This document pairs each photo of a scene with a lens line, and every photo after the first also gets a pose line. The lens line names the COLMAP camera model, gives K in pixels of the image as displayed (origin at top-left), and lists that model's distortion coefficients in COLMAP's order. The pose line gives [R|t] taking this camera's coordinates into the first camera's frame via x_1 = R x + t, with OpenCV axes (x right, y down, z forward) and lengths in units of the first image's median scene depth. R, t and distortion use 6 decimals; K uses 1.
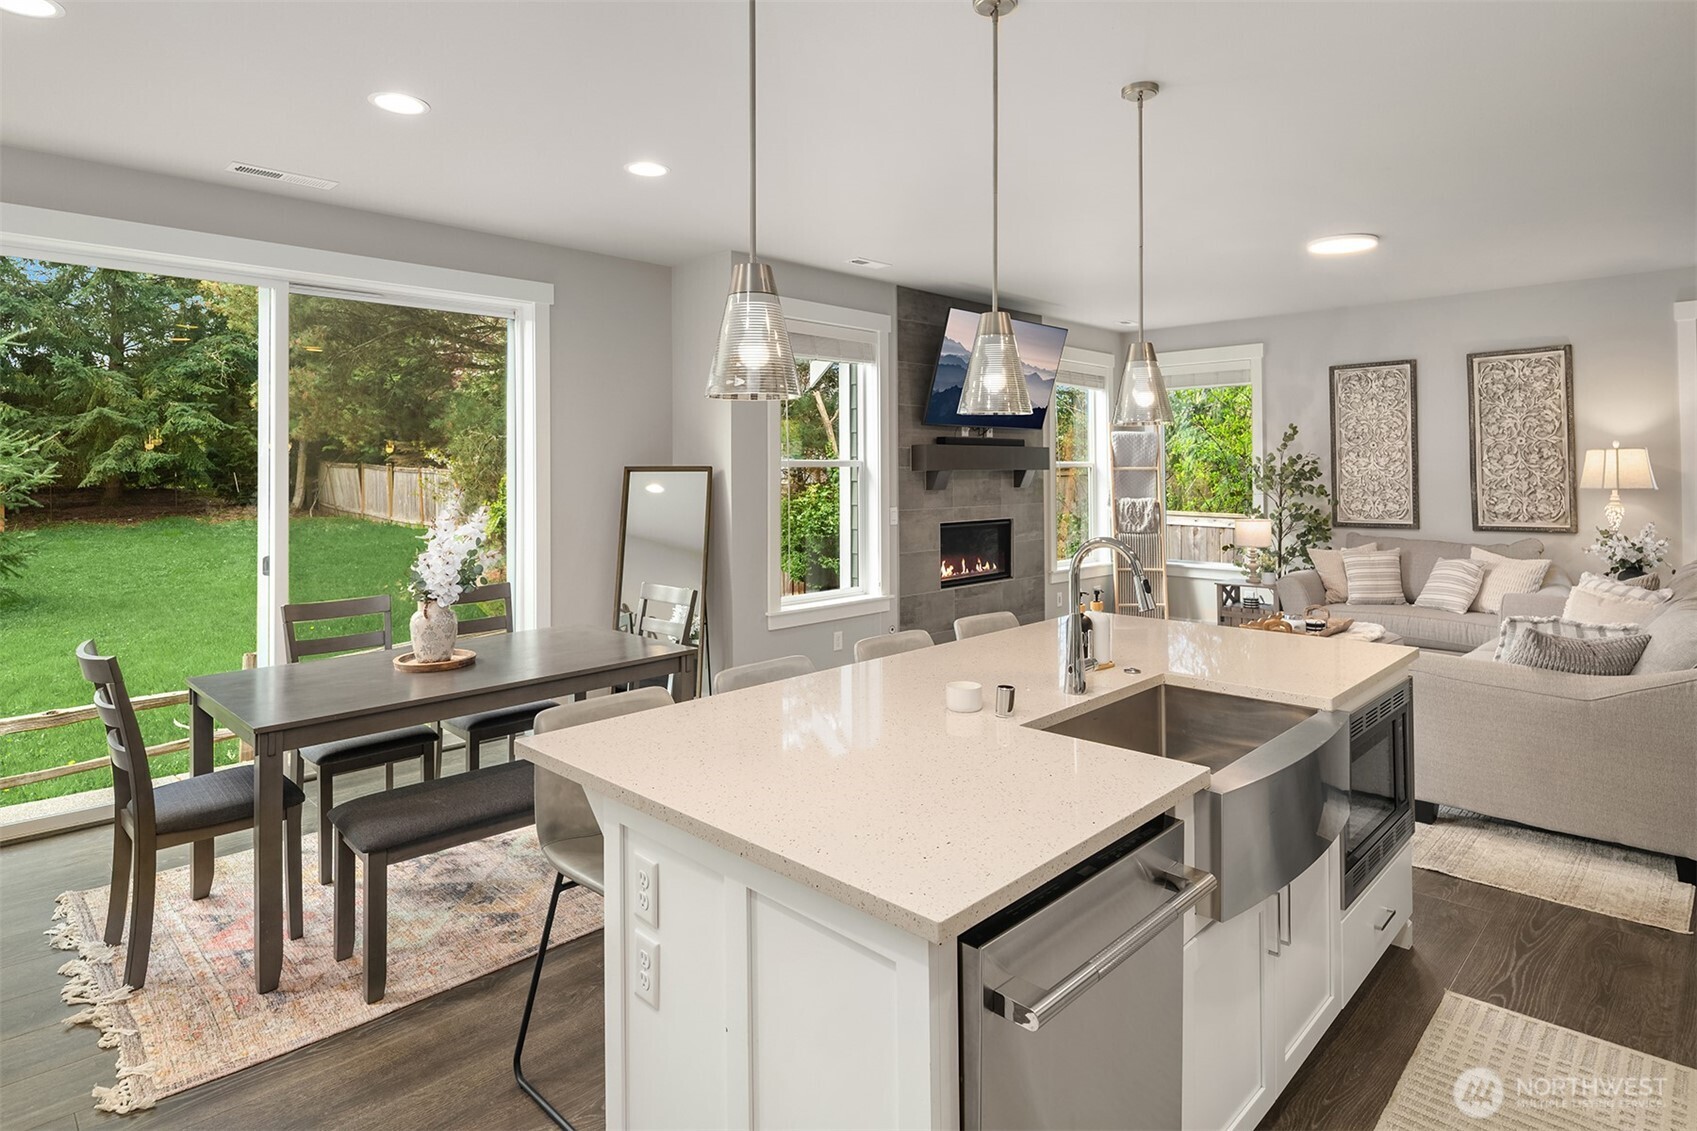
lens RADIAL K [[933.4, 0, 864.6], [0, 933.4, 440.4], [0, 0, 1]] dist [-0.005179, -0.004426]
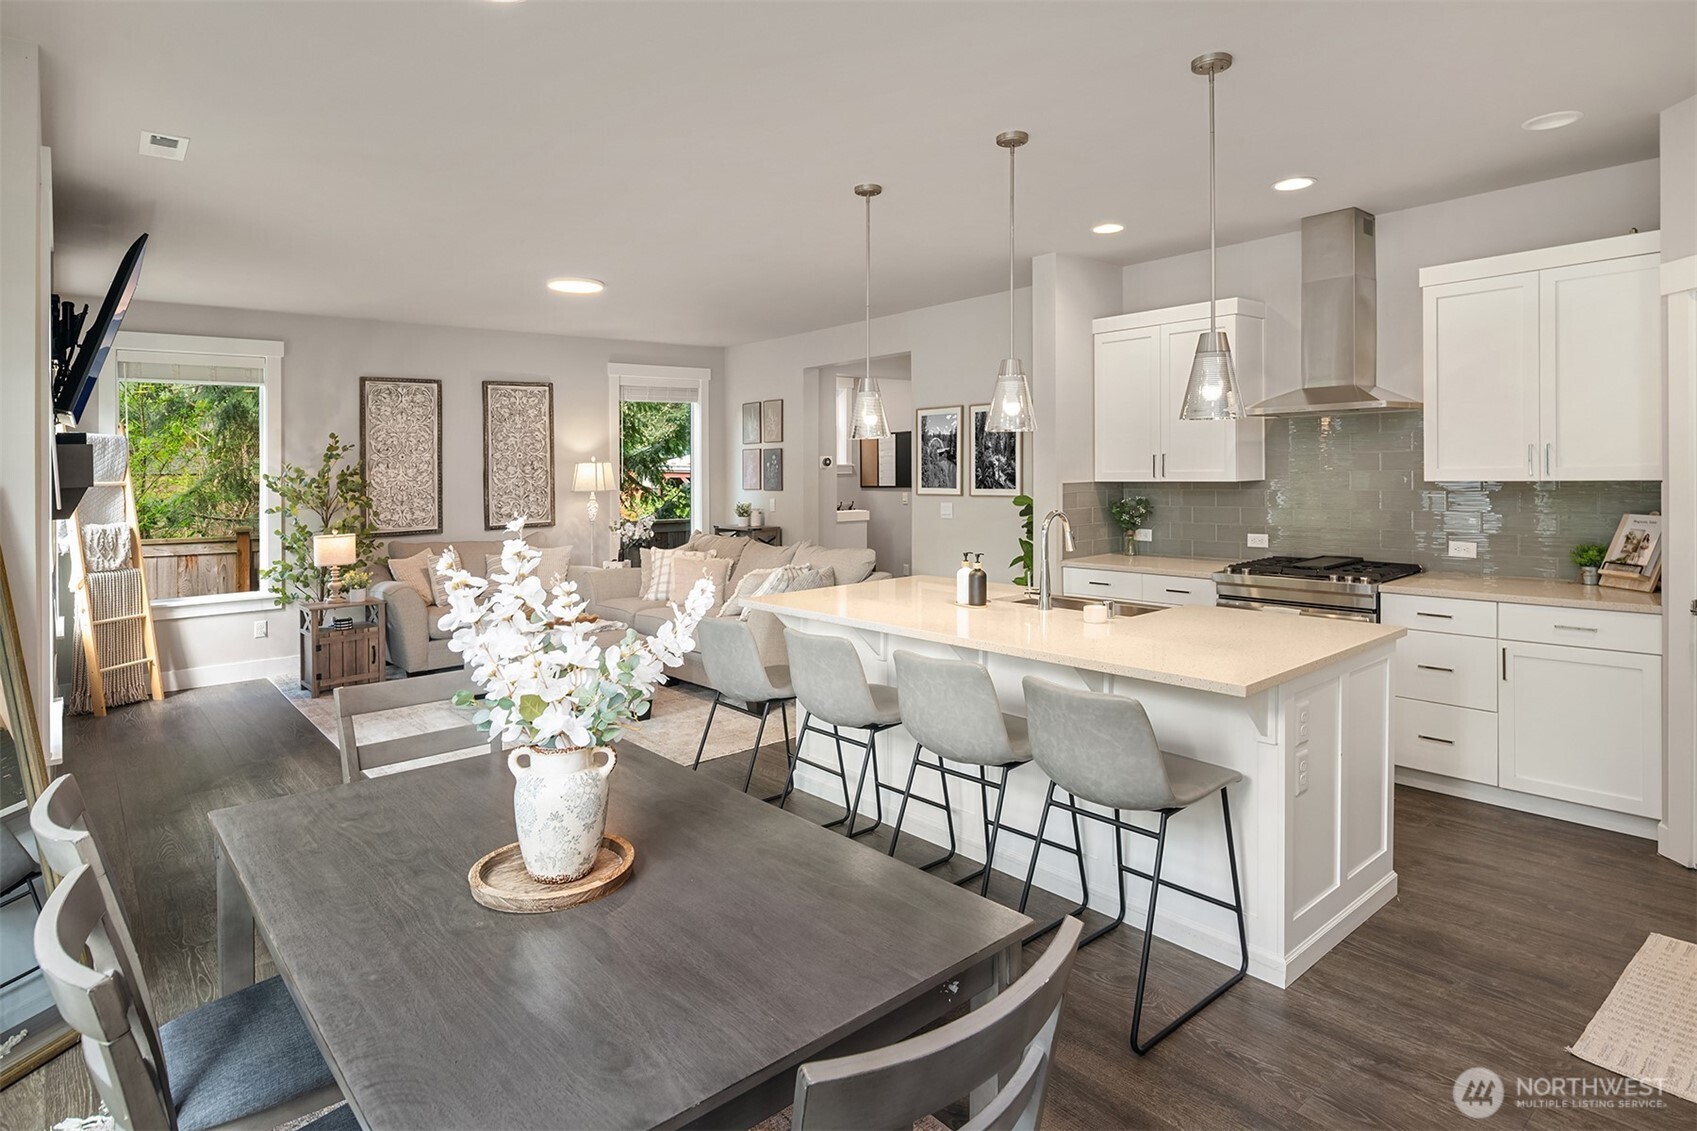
lens RADIAL K [[933.4, 0, 870.5], [0, 933.4, 465.8], [0, 0, 1]] dist [-0.005179, -0.004426]
pose [[0.084996, 0.007080, 0.996356, -0.480797], [-0.013312, 0.999894, -0.005970, 0.015059], [-0.996292, -0.012756, 0.085081, 0.410472]]
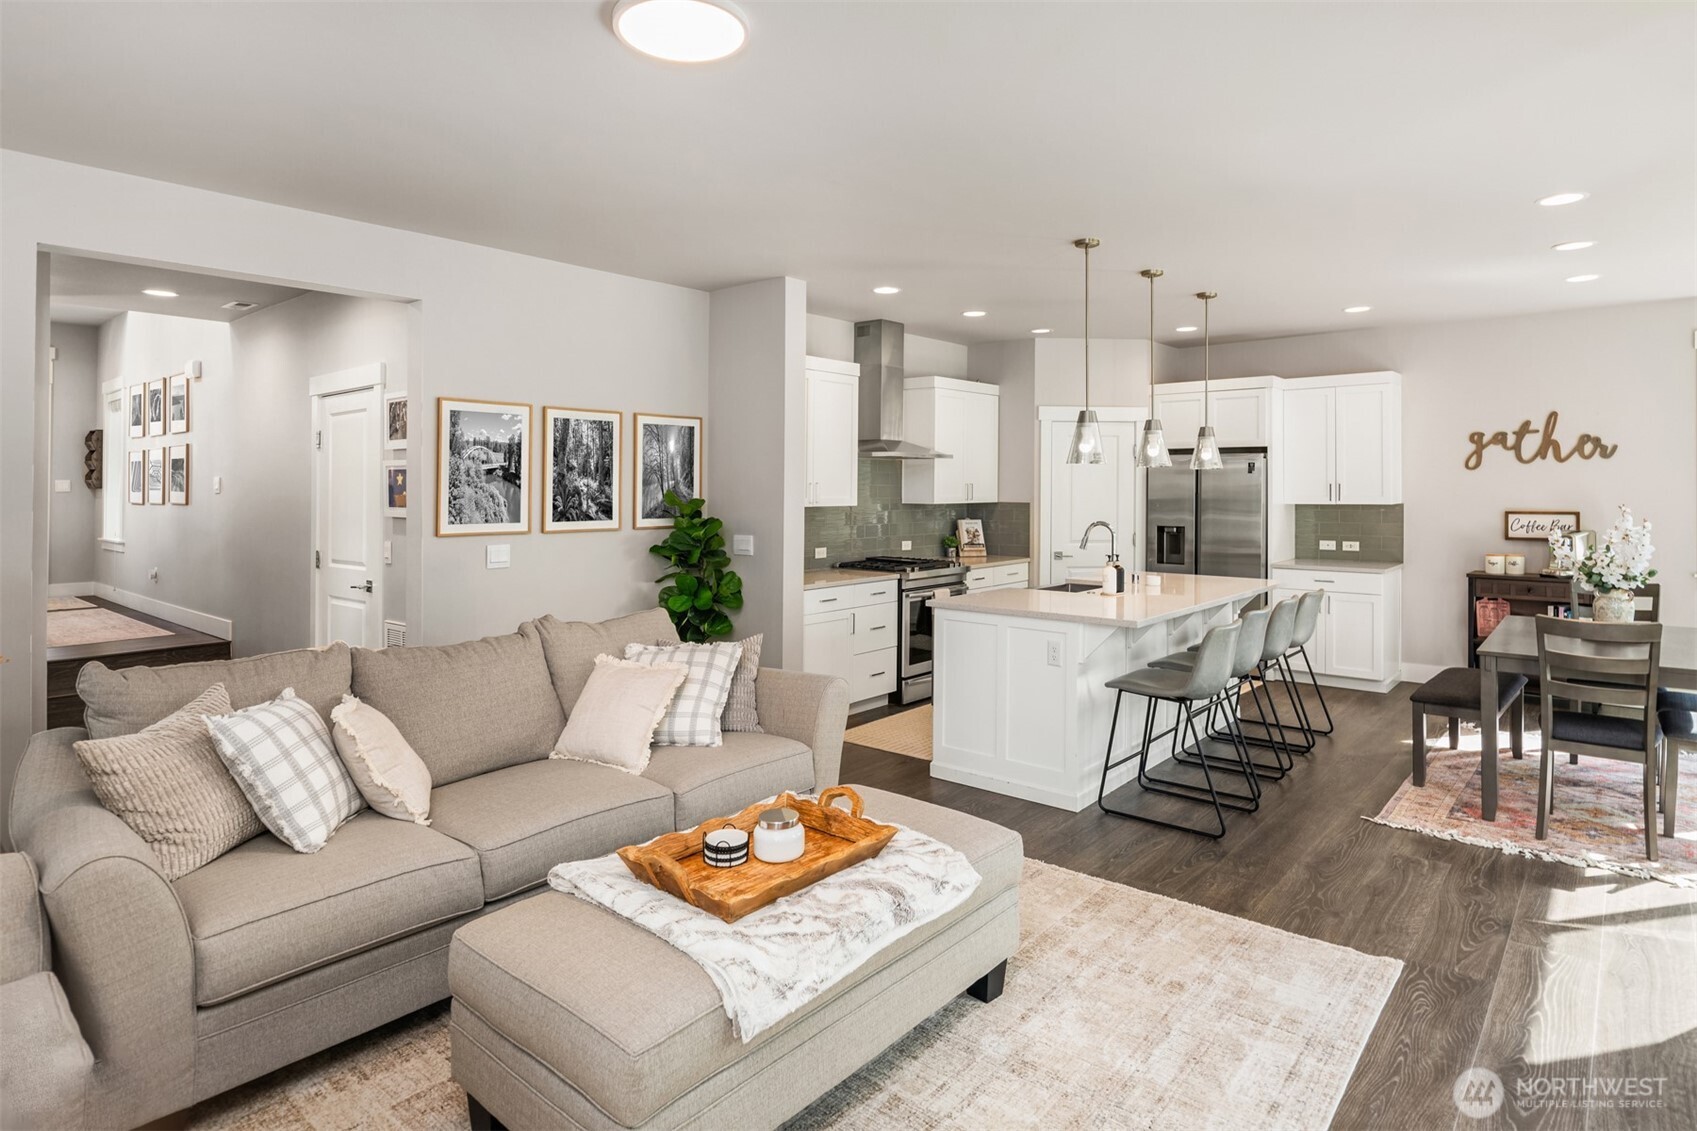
lens RADIAL K [[933.4, 0, 877.7], [0, 933.4, 488.3], [0, 0, 1]] dist [-0.005179, -0.004426]
pose [[-0.996335, 0.007648, -0.085199, 0.347195], [0.010297, 0.999476, -0.030694, 0.030921], [0.084919, -0.031459, -0.995891, 1.140981]]
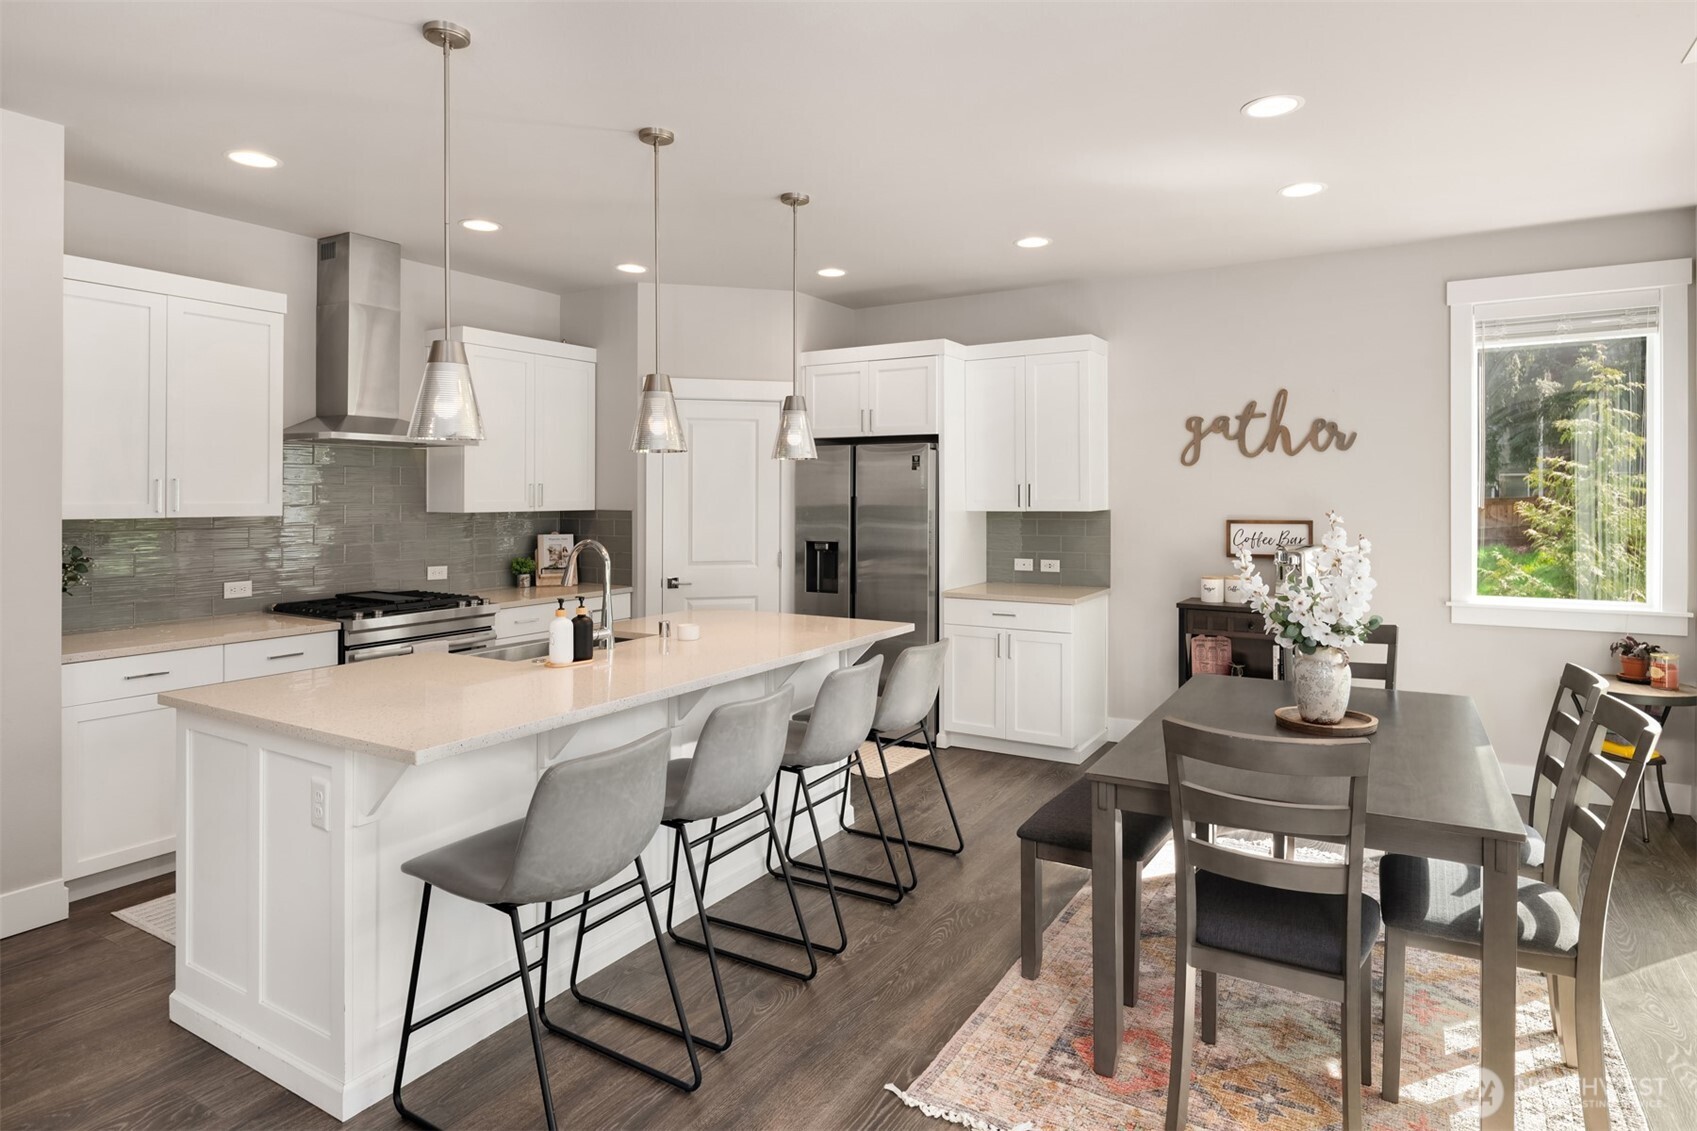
lens RADIAL K [[933.4, 0, 885.8], [0, 933.4, 498.4], [0, 0, 1]] dist [-0.005179, -0.004426]
pose [[-0.967420, 0.008595, -0.253031, 0.056893], [0.015739, 0.999532, -0.026223, 0.030027], [0.252688, -0.029351, -0.967103, 0.874579]]
